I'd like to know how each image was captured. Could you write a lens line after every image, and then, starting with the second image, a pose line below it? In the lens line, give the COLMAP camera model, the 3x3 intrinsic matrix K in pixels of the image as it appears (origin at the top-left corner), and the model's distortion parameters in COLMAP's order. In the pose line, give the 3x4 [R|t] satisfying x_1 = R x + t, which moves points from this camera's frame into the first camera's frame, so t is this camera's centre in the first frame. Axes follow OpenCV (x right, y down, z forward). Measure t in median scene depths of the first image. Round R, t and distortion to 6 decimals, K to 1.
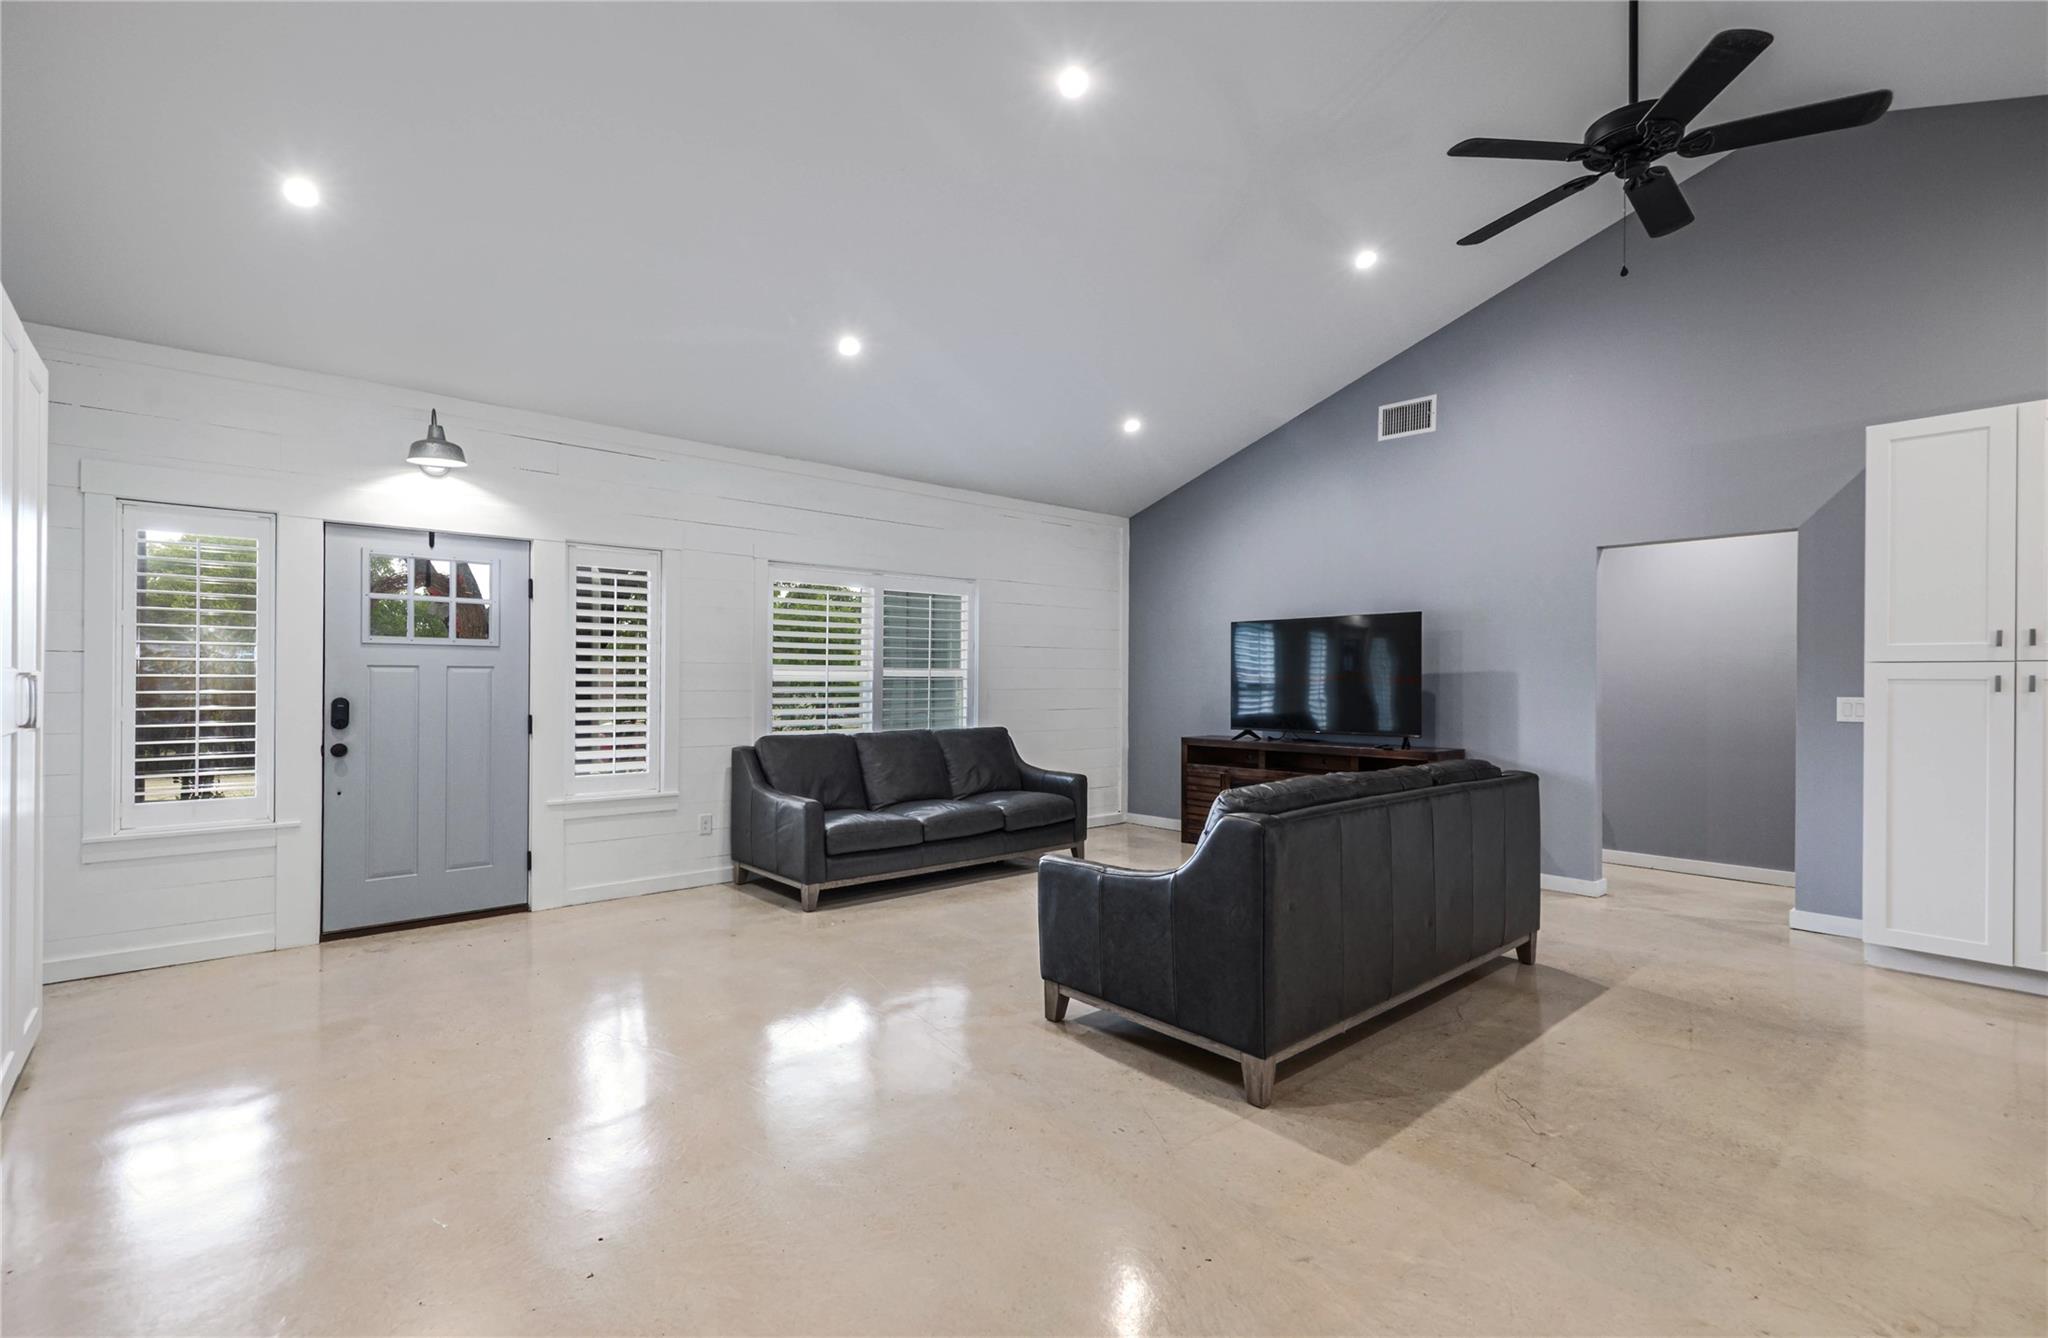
lens RADIAL K [[902.3, 0, 994.6], [0, 902.3, 670.9], [0, 0, 1]] dist [0.003804, 0.000406]
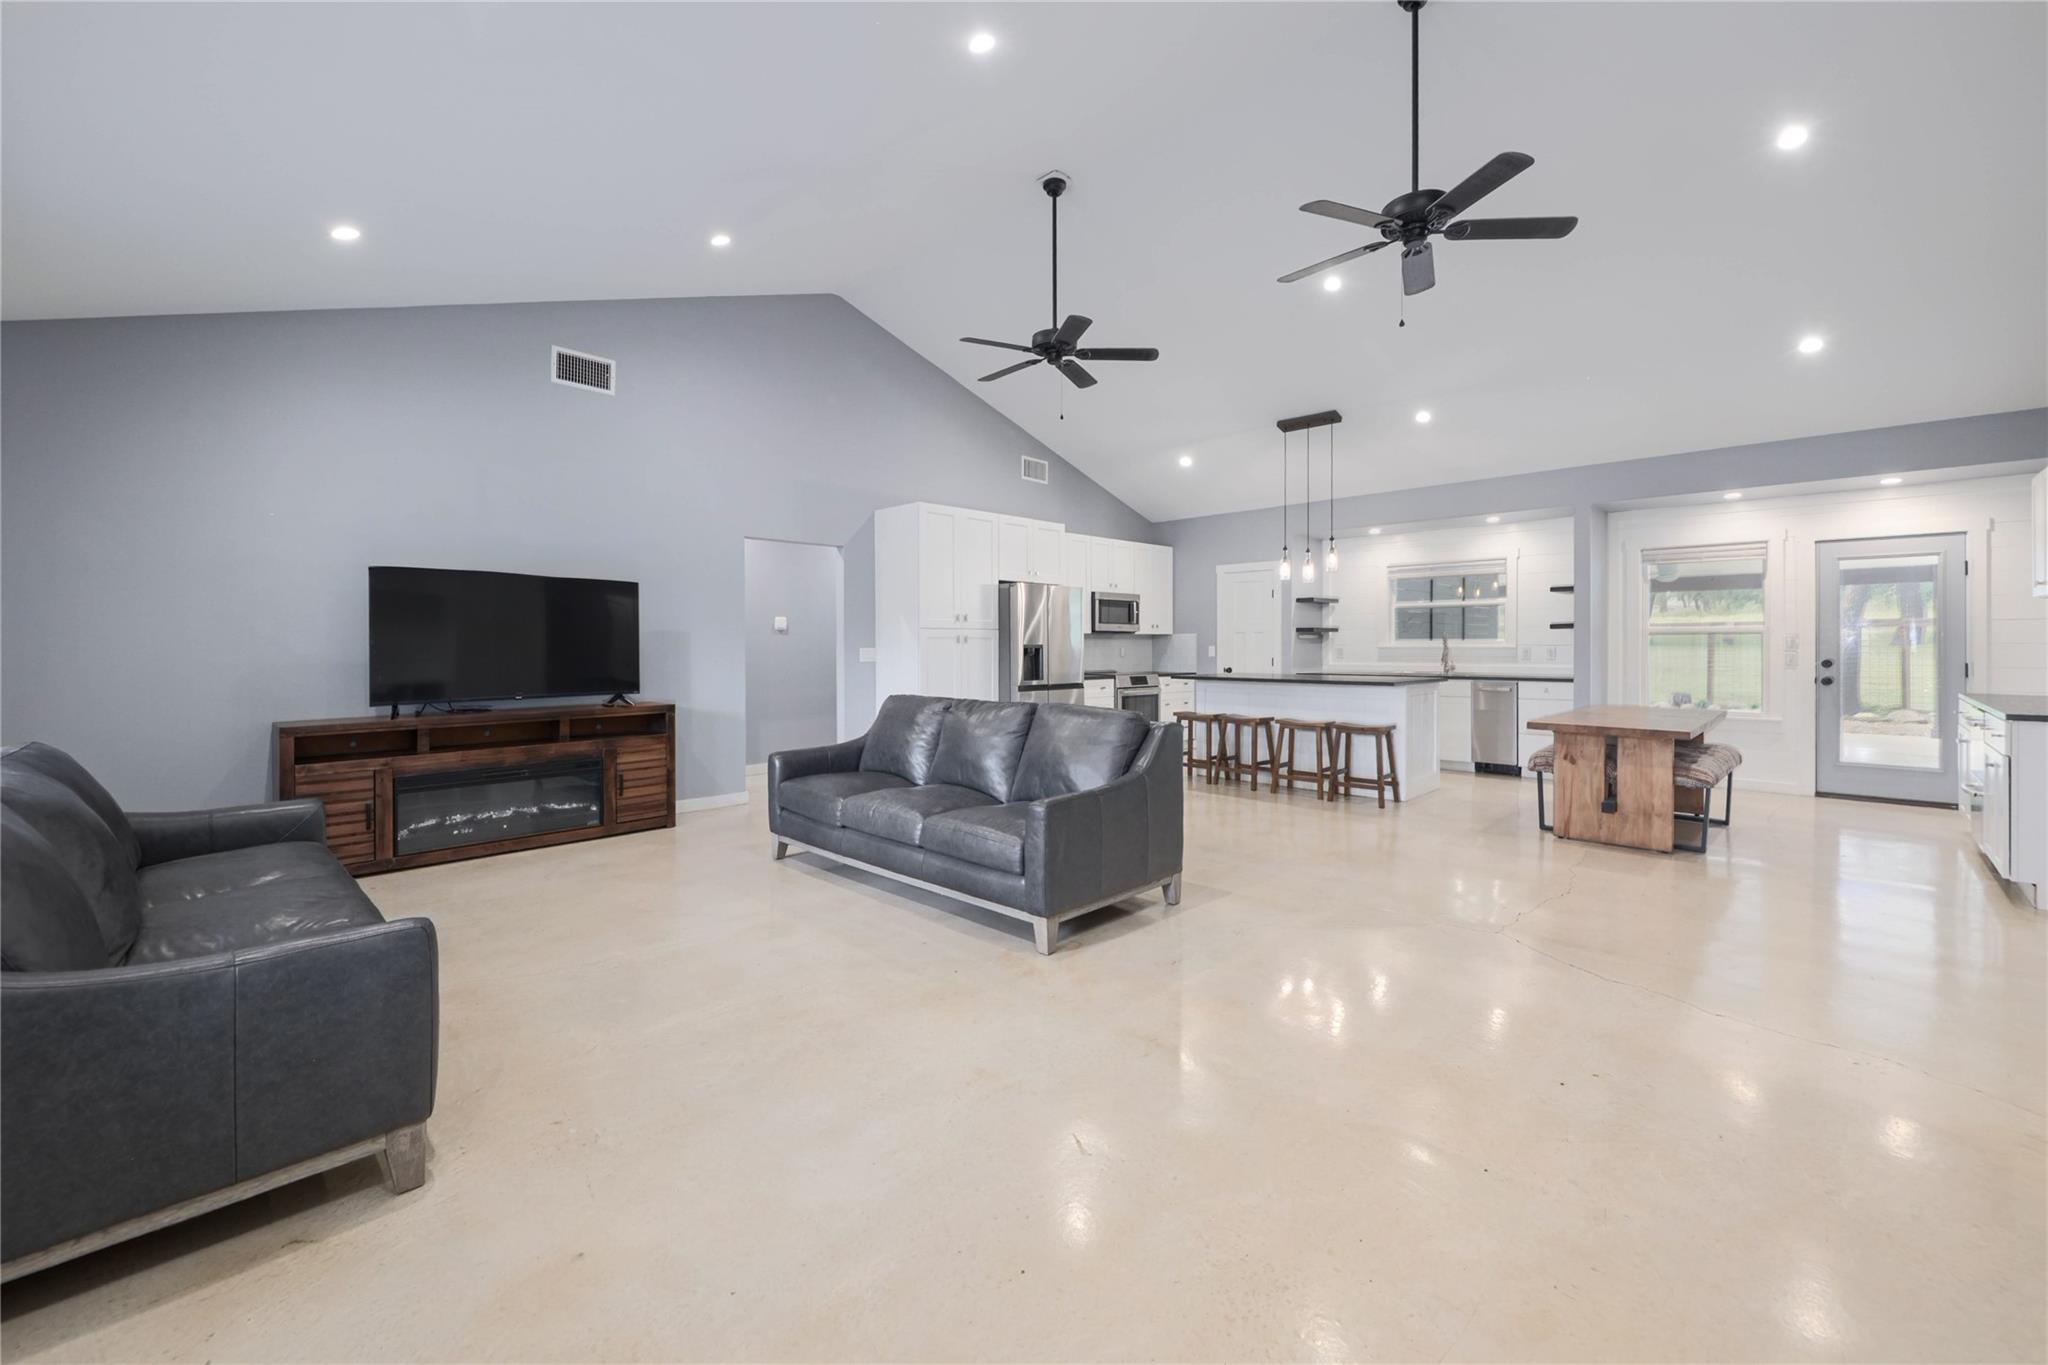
lens RADIAL K [[832.0, 0, 1029.7], [0, 832.0, 646.0], [0, 0, 1]] dist [-0.000286, -0.000276]
pose [[-0.087944, -0.009015, 0.996085, -0.612823], [-0.009079, 0.999925, 0.008248, 0.008724], [-0.996084, -0.008318, -0.088019, 0.744588]]
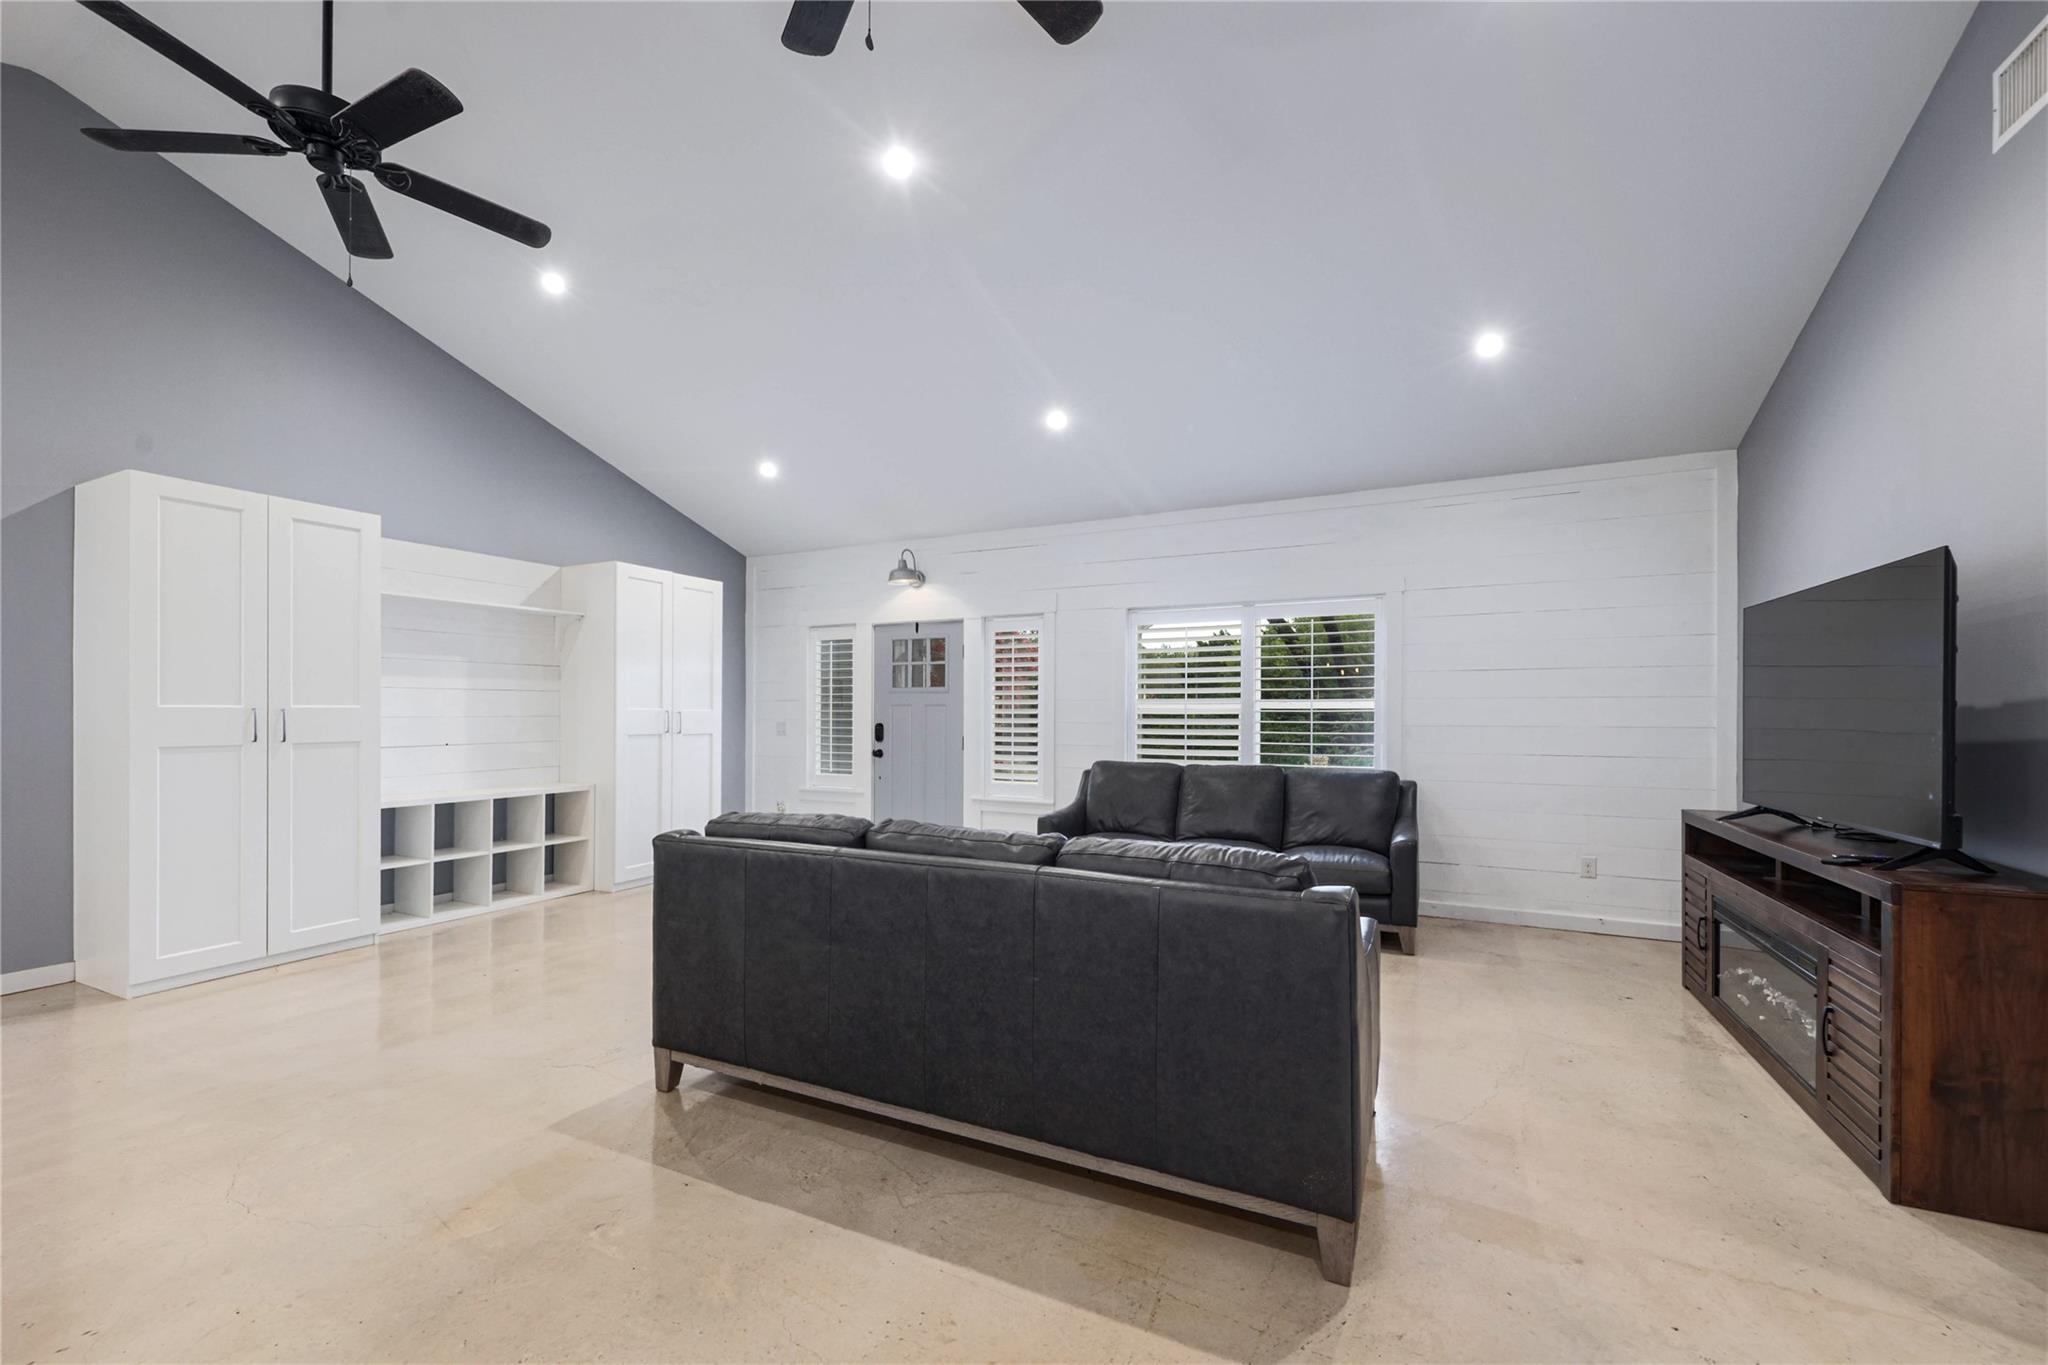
lens RADIAL K [[827.0, 0, 1013.9], [0, 827.0, 700.4], [0, 0, 1]] dist [0.000434, -0.000345]
pose [[0.396587, -0.015878, -0.917860, 0.769320], [0.012242, 0.999853, -0.012007, 0.005718], [0.917915, -0.006475, 0.396723, 0.535150]]
